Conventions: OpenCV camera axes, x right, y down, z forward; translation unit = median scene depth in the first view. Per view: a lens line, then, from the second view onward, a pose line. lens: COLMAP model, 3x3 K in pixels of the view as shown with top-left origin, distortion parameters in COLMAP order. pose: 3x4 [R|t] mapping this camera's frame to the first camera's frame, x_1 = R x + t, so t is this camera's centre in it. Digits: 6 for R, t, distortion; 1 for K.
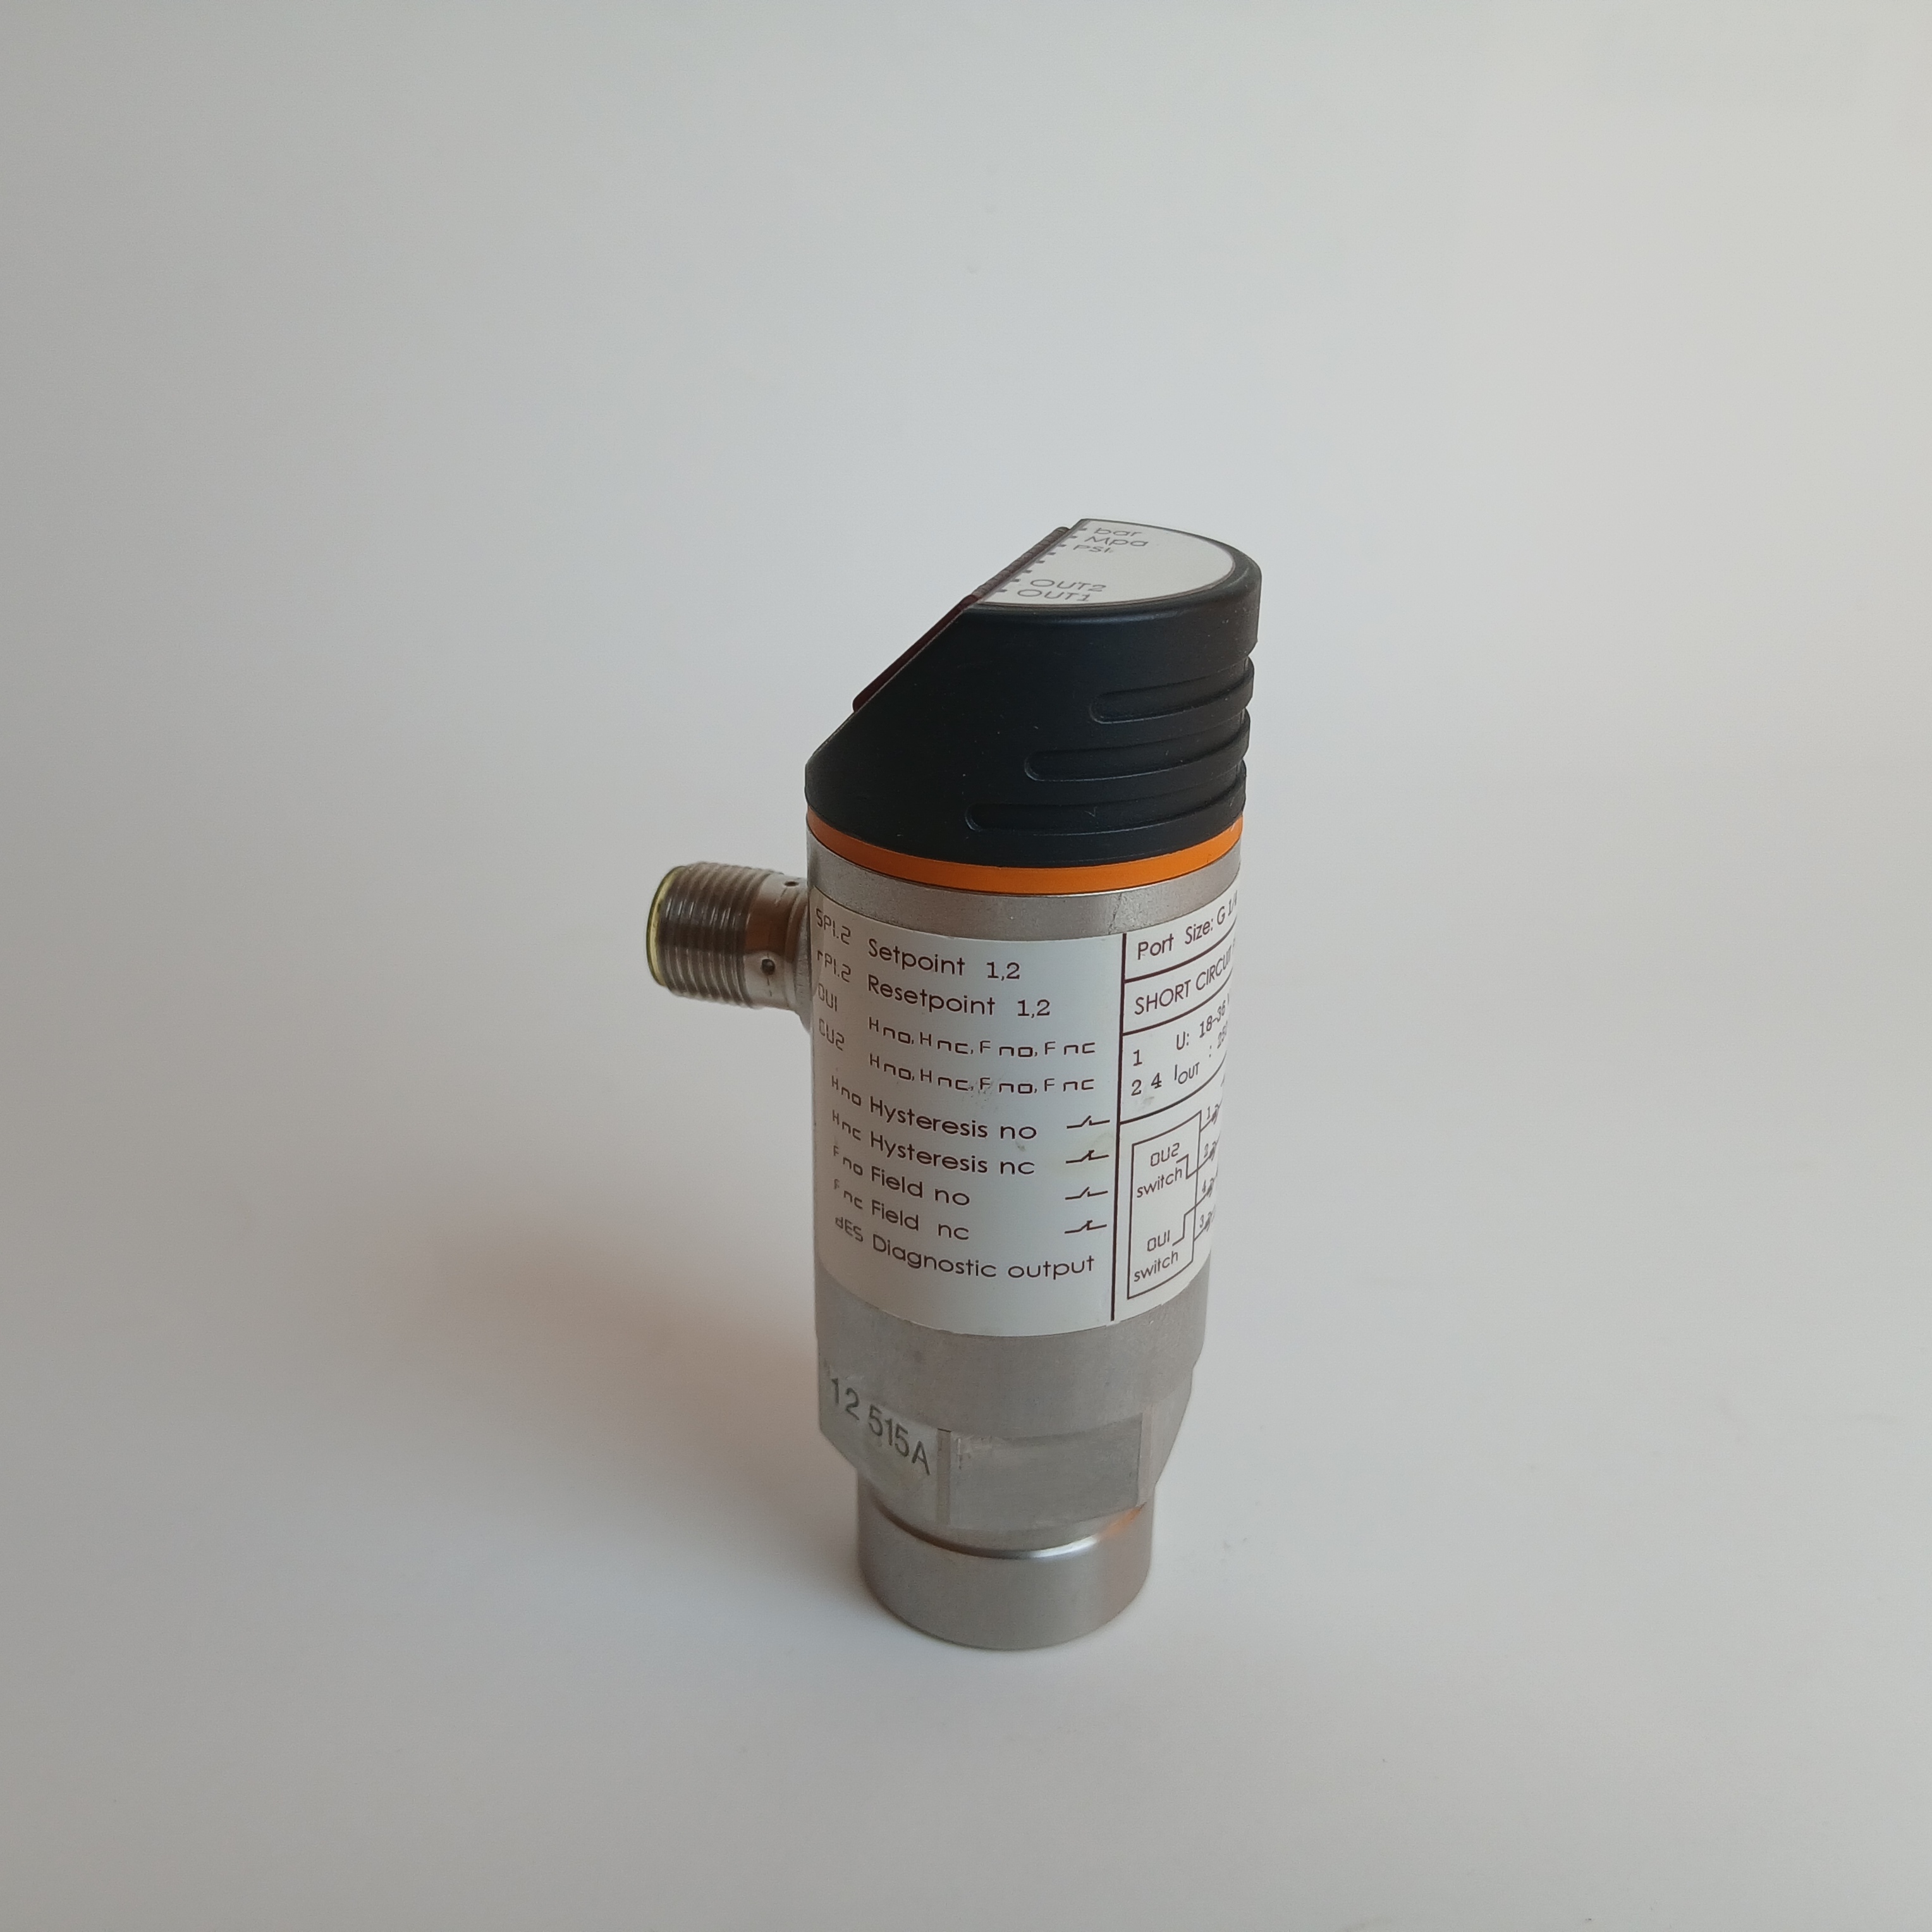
lens RADIAL K [[2064.9, 0, 966.0], [0, 2064.9, 966.0], [0, 0, 1]] dist [0.075638, -0.001238]
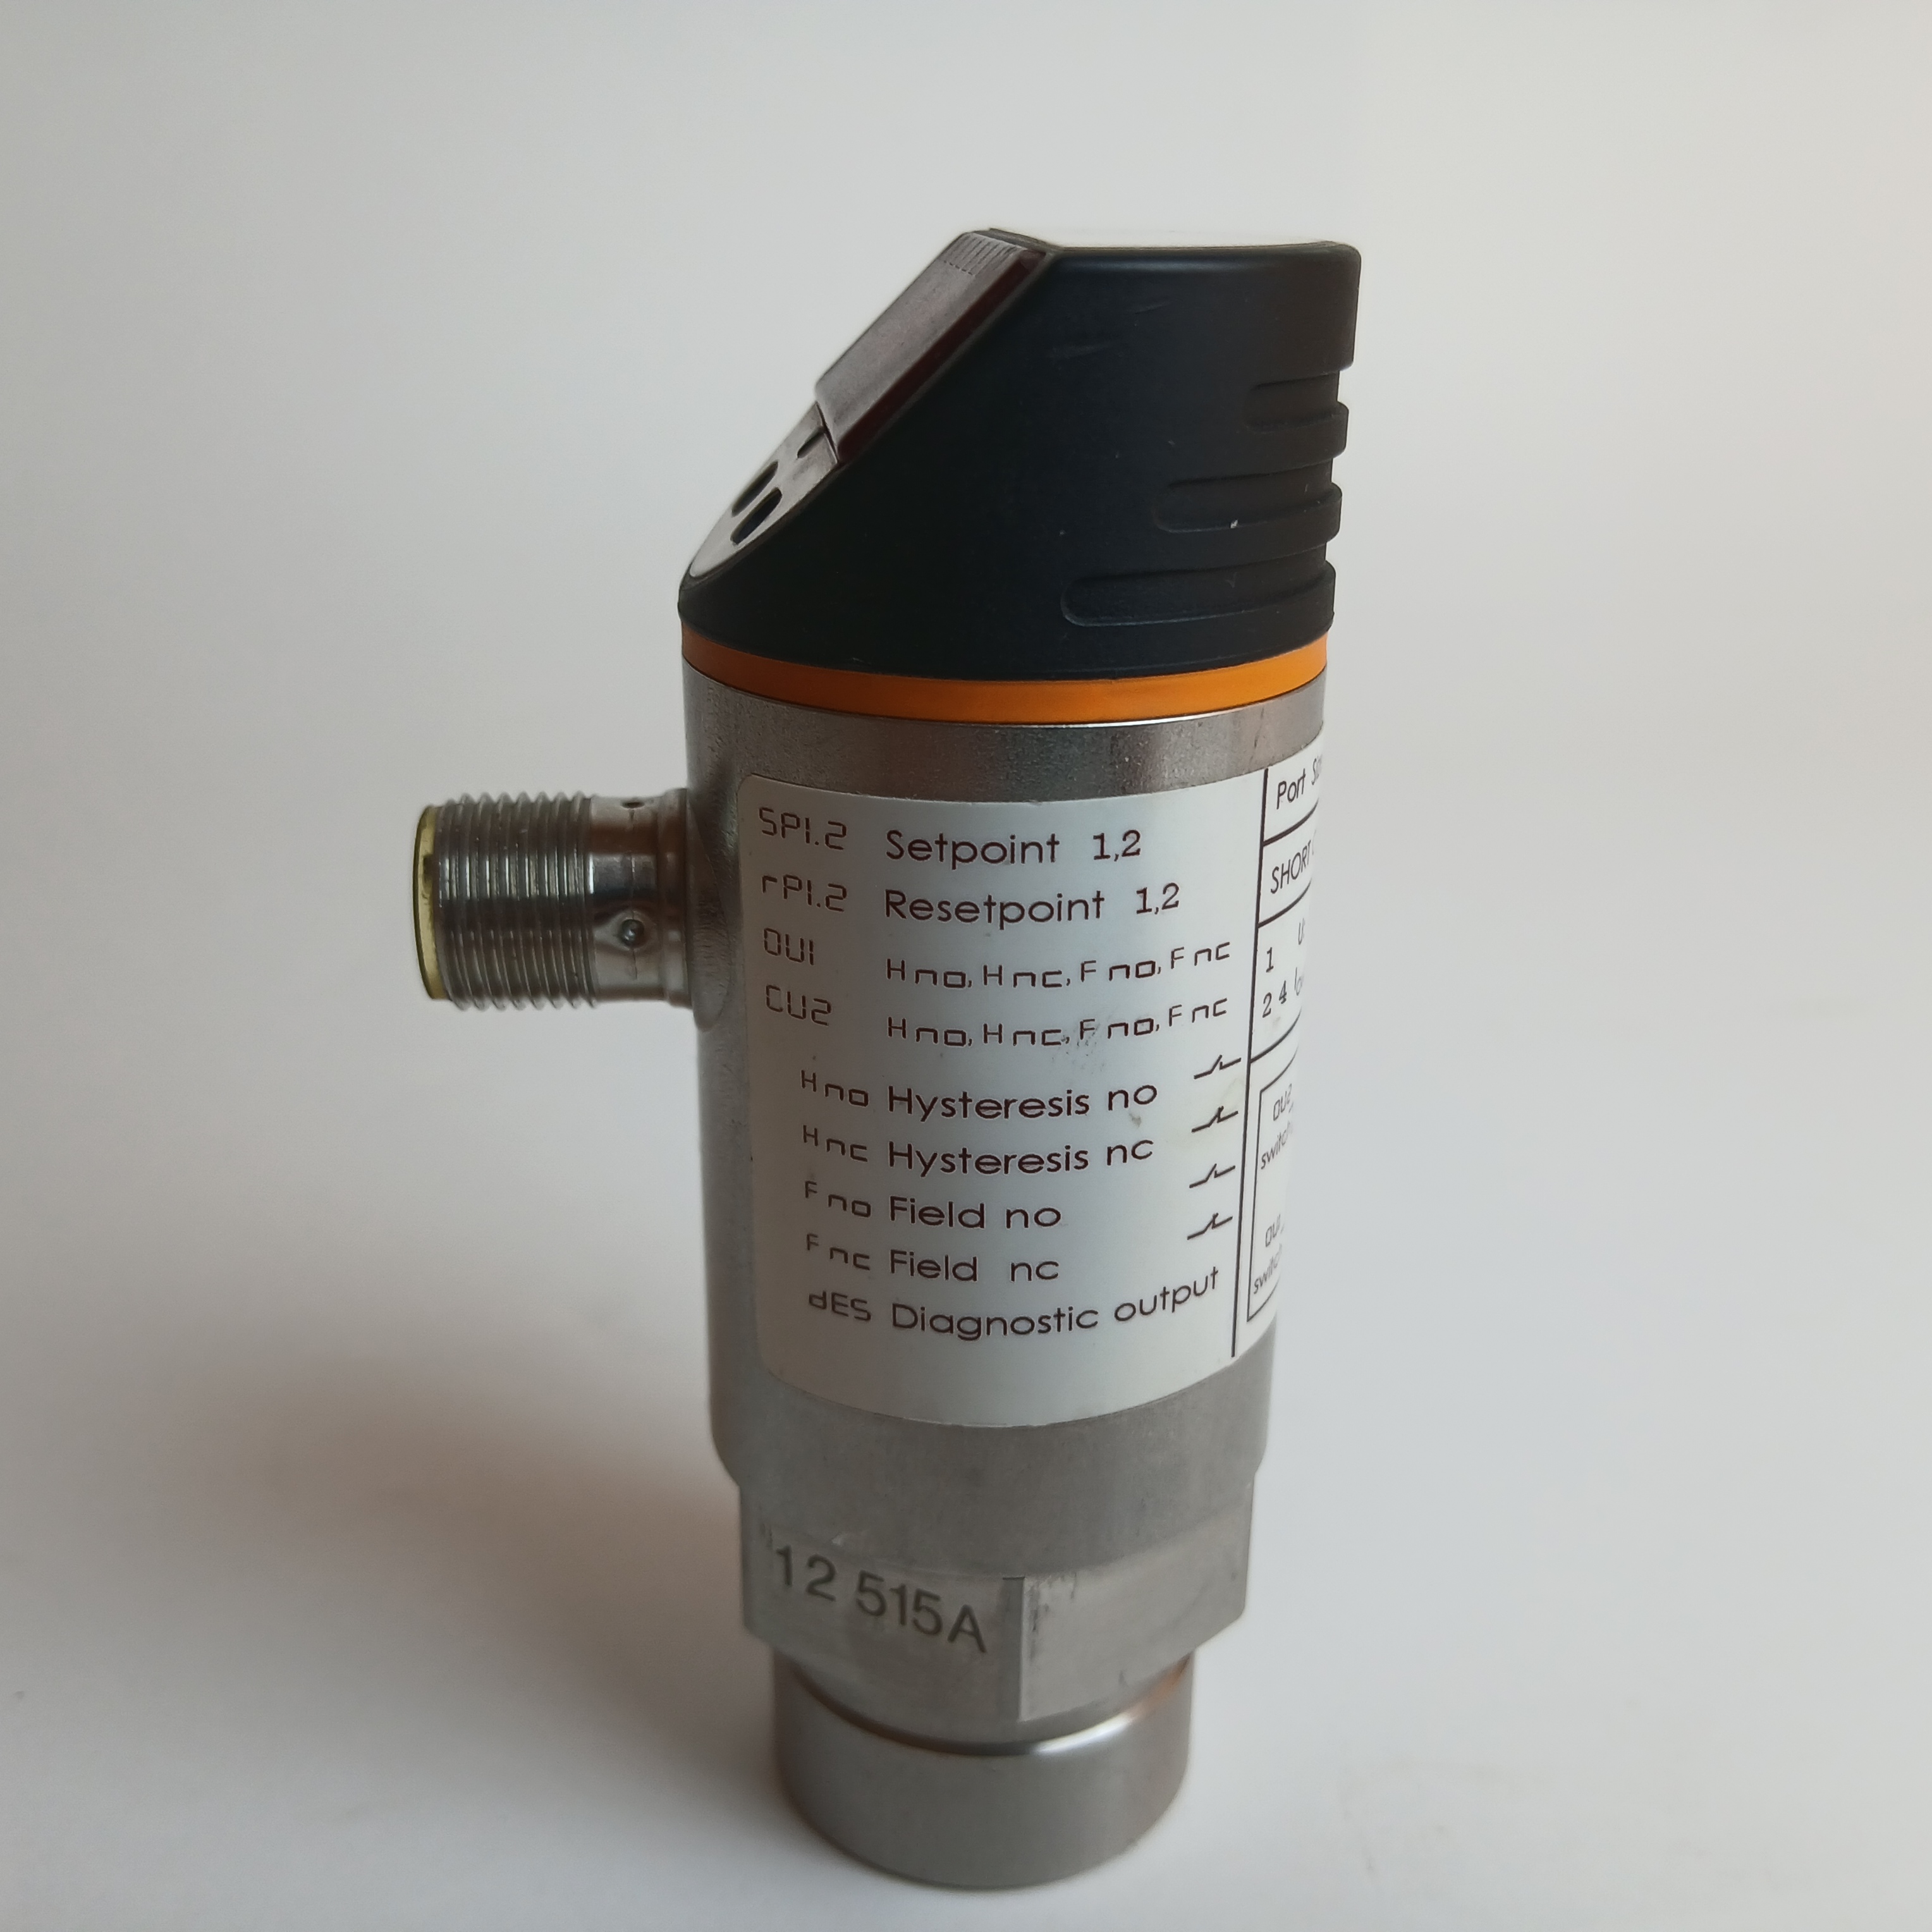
lens RADIAL K [[2064.9, 0, 966.0], [0, 2064.9, 966.0], [0, 0, 1]] dist [0.075638, -0.001238]
pose [[0.915071, -0.143009, 0.377086, -0.260804], [0.159988, 0.987021, -0.013917, 0.038963], [-0.370201, 0.073064, 0.926074, 0.394727]]
